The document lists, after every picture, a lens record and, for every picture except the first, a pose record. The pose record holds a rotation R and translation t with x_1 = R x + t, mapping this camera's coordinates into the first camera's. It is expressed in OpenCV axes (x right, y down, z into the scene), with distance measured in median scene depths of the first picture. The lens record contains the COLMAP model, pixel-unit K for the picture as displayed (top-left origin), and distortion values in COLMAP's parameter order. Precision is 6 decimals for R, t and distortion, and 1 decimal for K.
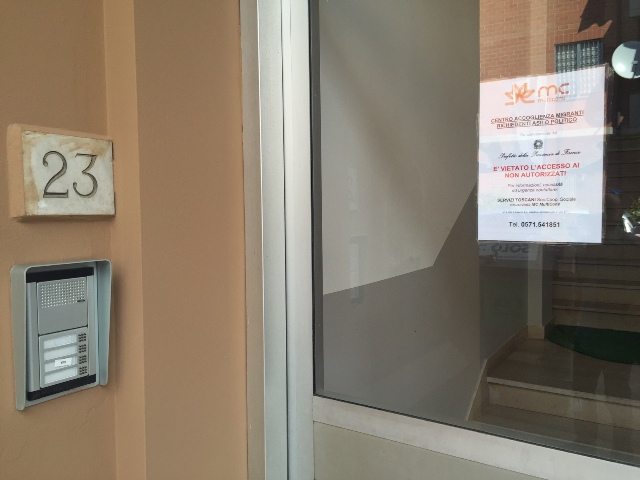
lens RADIAL K [[540.9, 0, 317.3], [0, 540.9, 240.1], [0, 0, 1]] dist [0.063352, -0.074175]
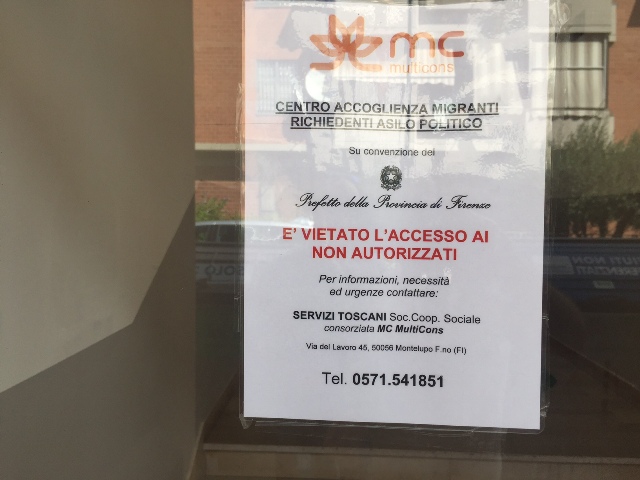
lens RADIAL K [[540.9, 0, 319.0], [0, 540.9, 242.3], [0, 0, 1]] dist [0.063352, -0.074175]
pose [[0.861024, -0.006296, 0.508526, 0.156936], [0.007550, 0.999971, -0.000403, -0.127361], [-0.508509, 0.004187, 0.861047, 0.680357]]
